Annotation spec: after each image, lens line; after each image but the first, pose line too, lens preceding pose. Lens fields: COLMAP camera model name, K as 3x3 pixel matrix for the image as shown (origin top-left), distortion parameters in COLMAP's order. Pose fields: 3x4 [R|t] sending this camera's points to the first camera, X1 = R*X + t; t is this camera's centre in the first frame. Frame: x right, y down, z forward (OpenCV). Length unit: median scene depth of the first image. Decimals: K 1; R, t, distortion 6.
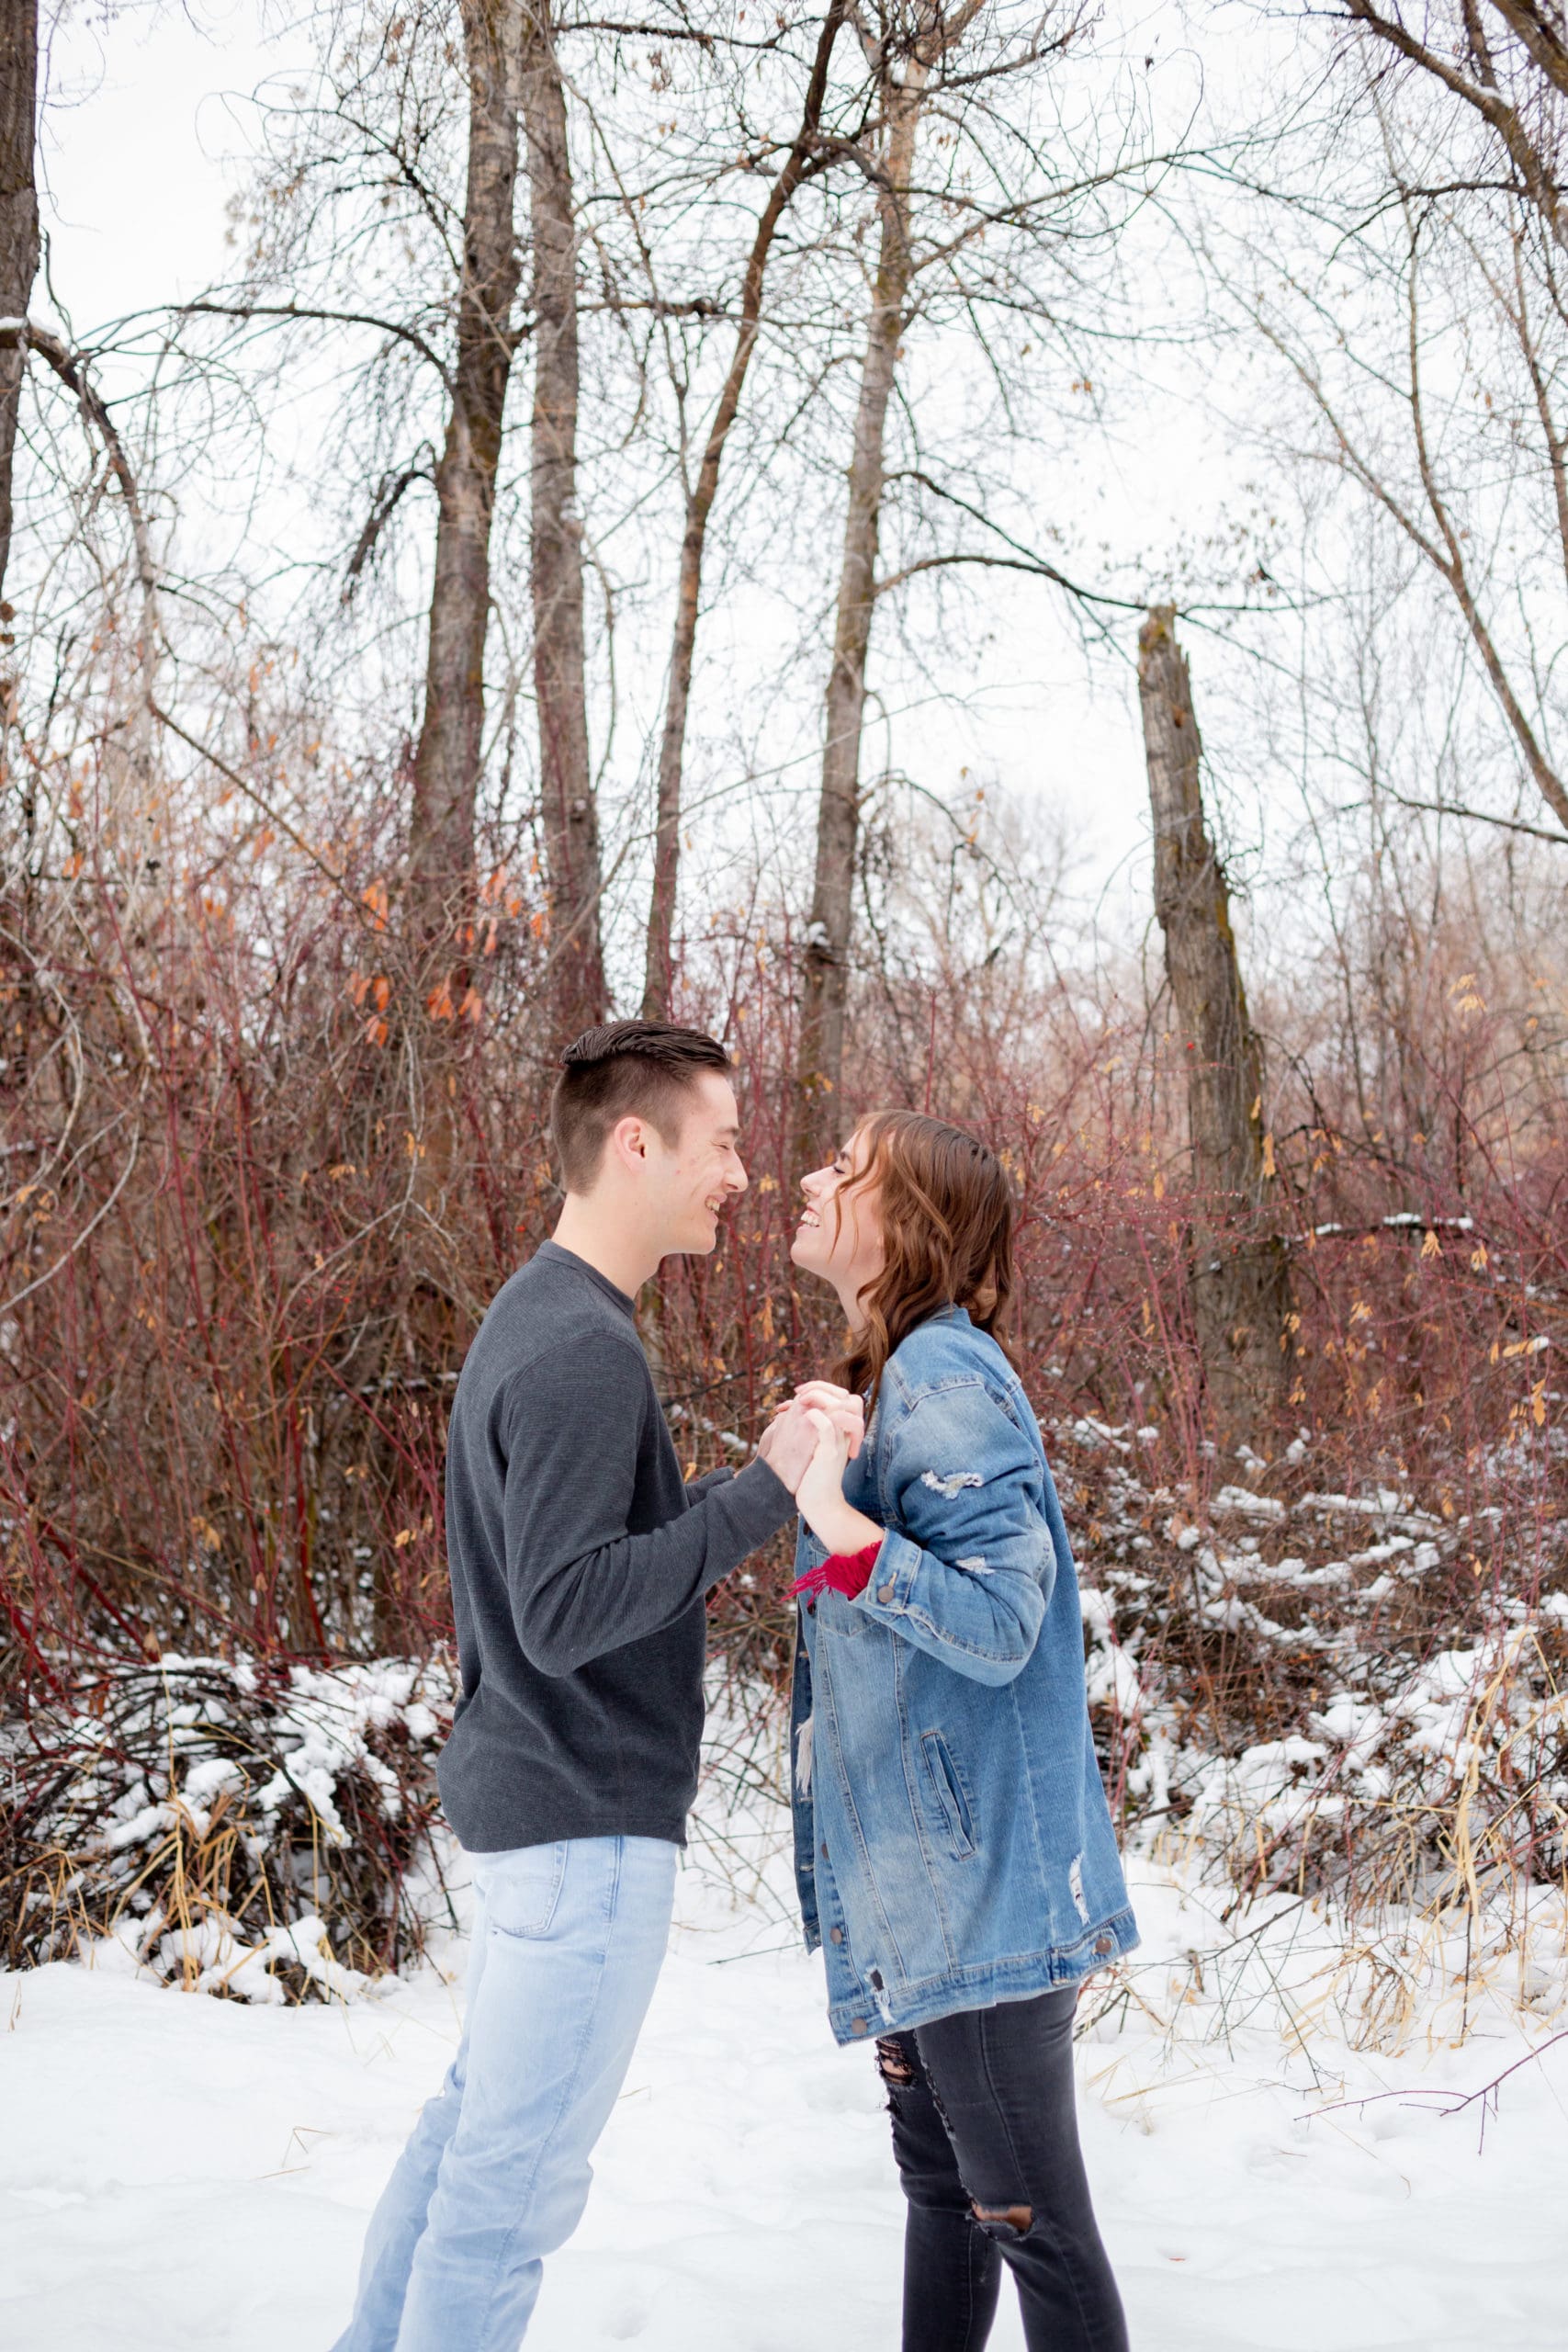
lens RADIAL K [[2539.3, 0, 784.0], [0, 2539.3, 1176.0], [0, 0, 1]] dist [-0.082506, 0.137109]
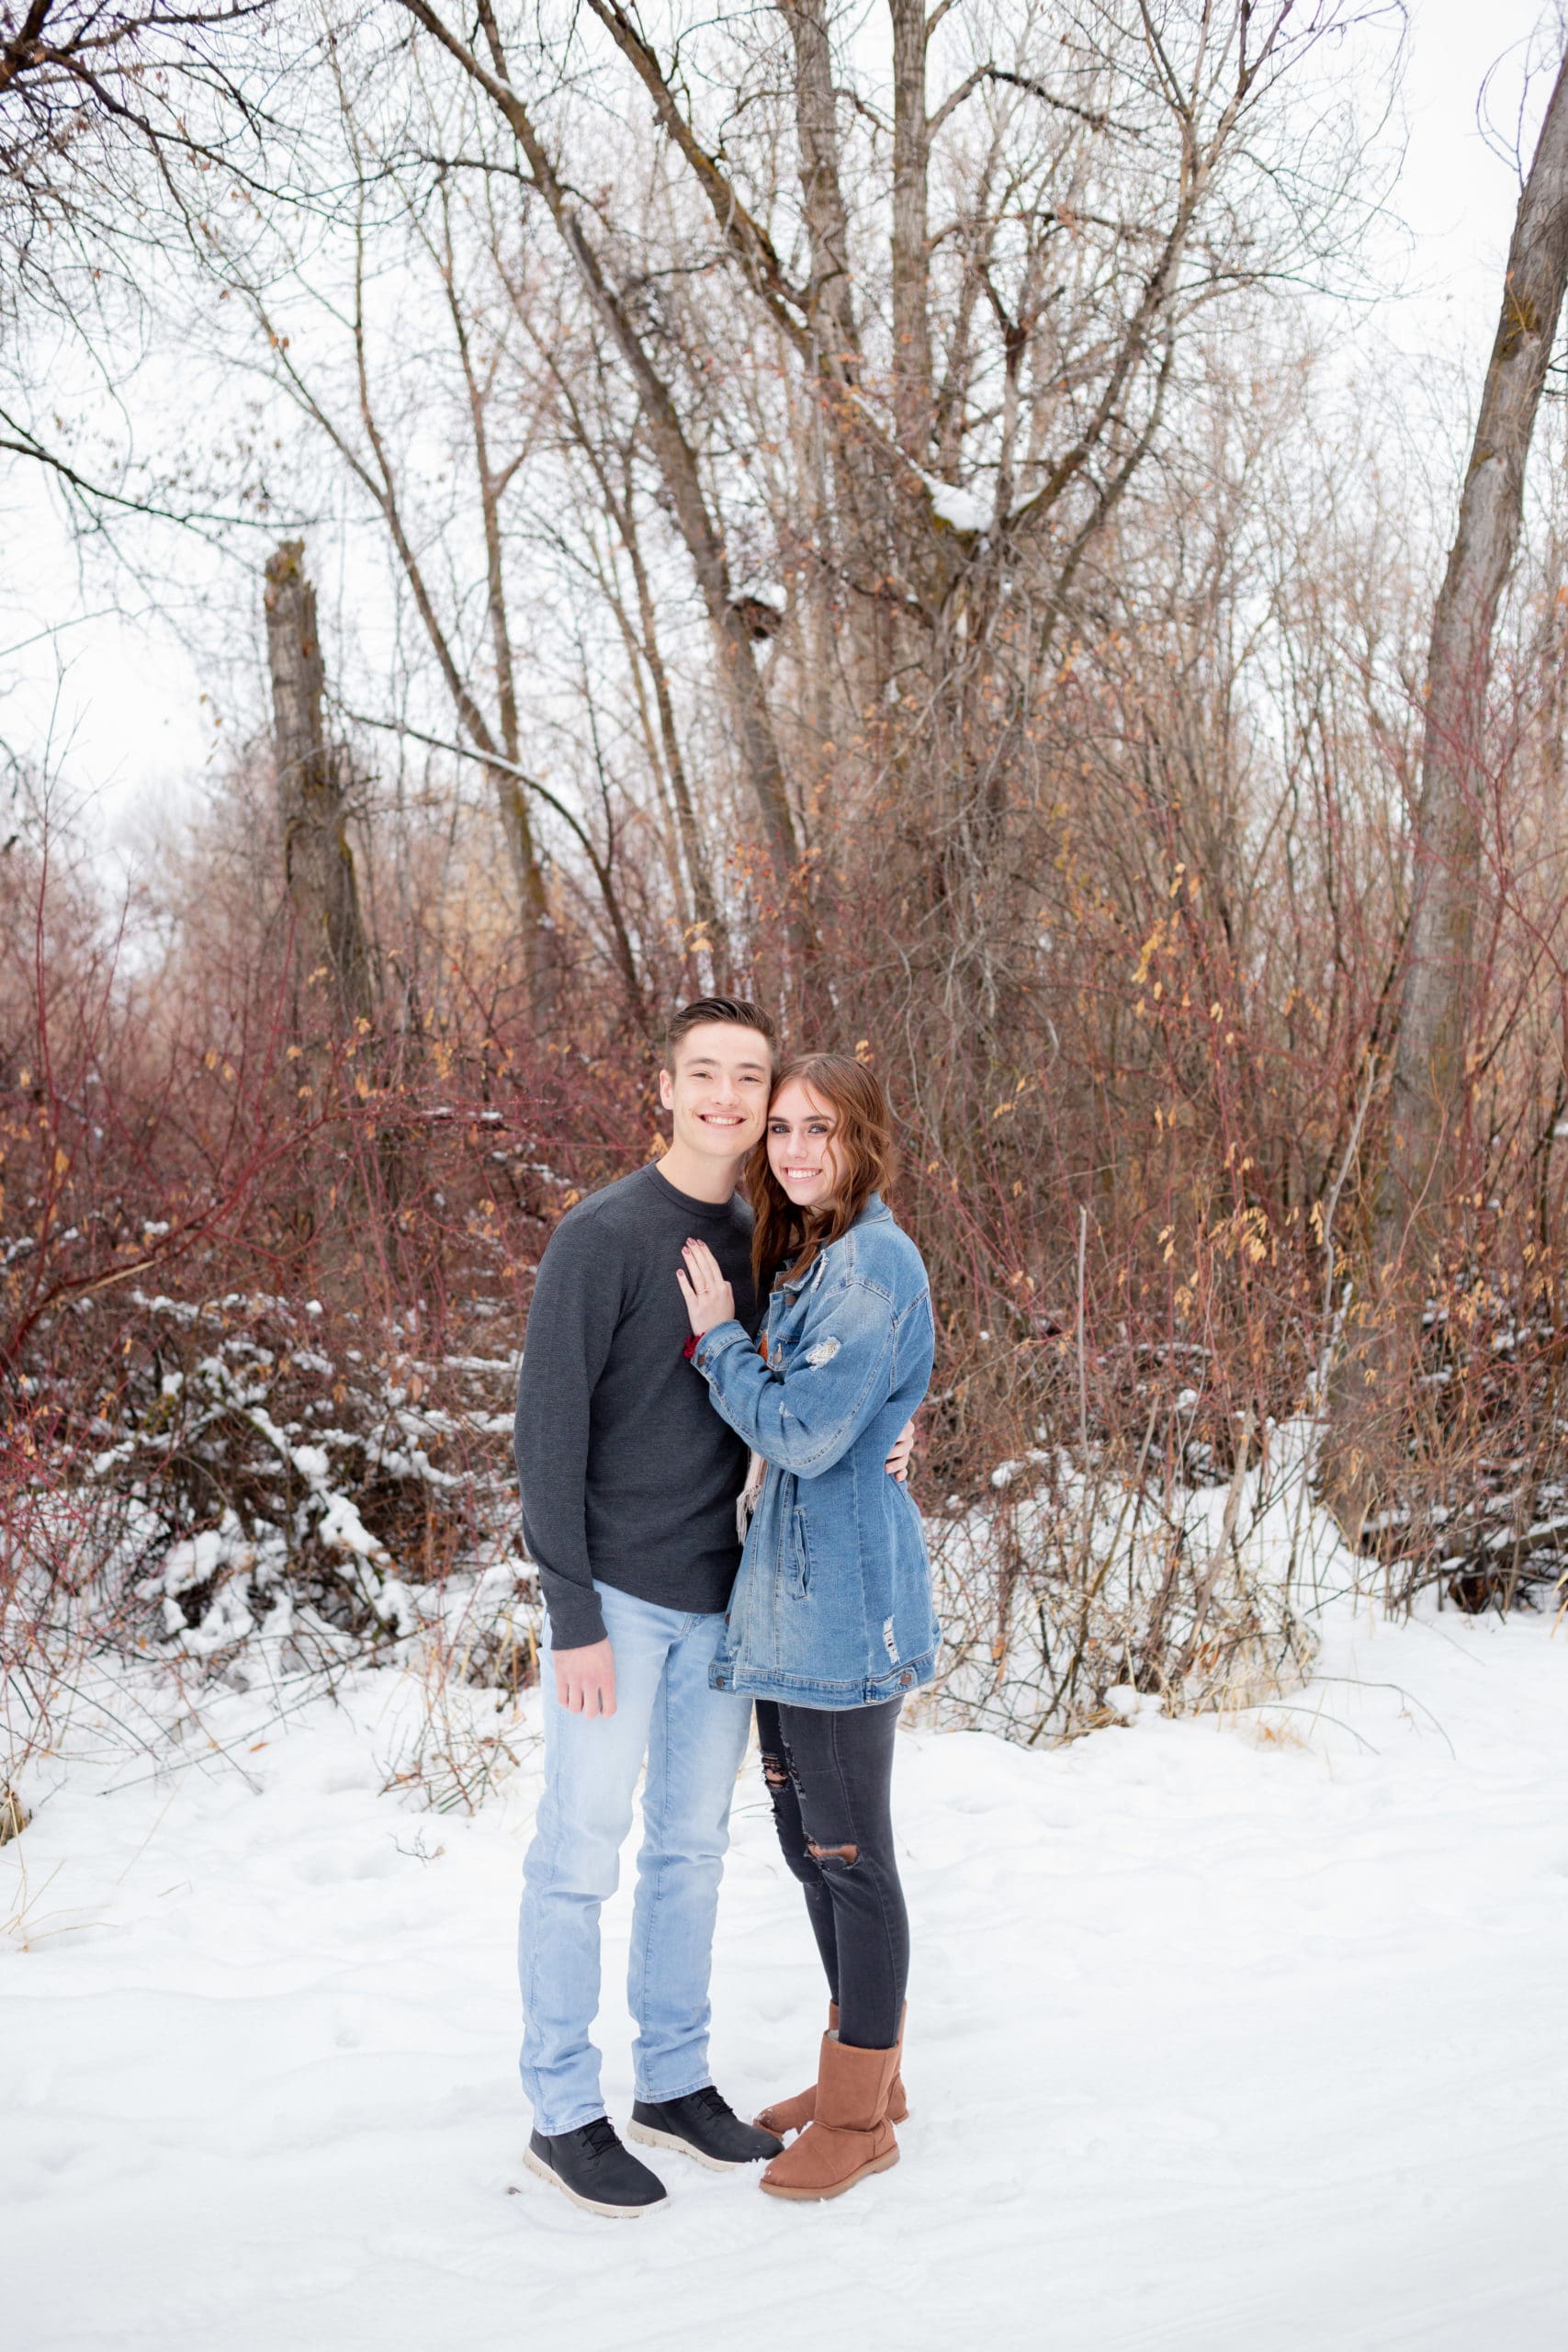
lens RADIAL K [[2654.6, 0, 780.3], [0, 2654.6, 1175.5], [0, 0, 1]] dist [-0.078285, 0.177044]
pose [[0.852691, 0.003760, 0.522401, -0.212281], [-0.030595, 0.998617, 0.042752, -0.008528], [-0.521518, -0.052437, 0.851627, -0.066843]]
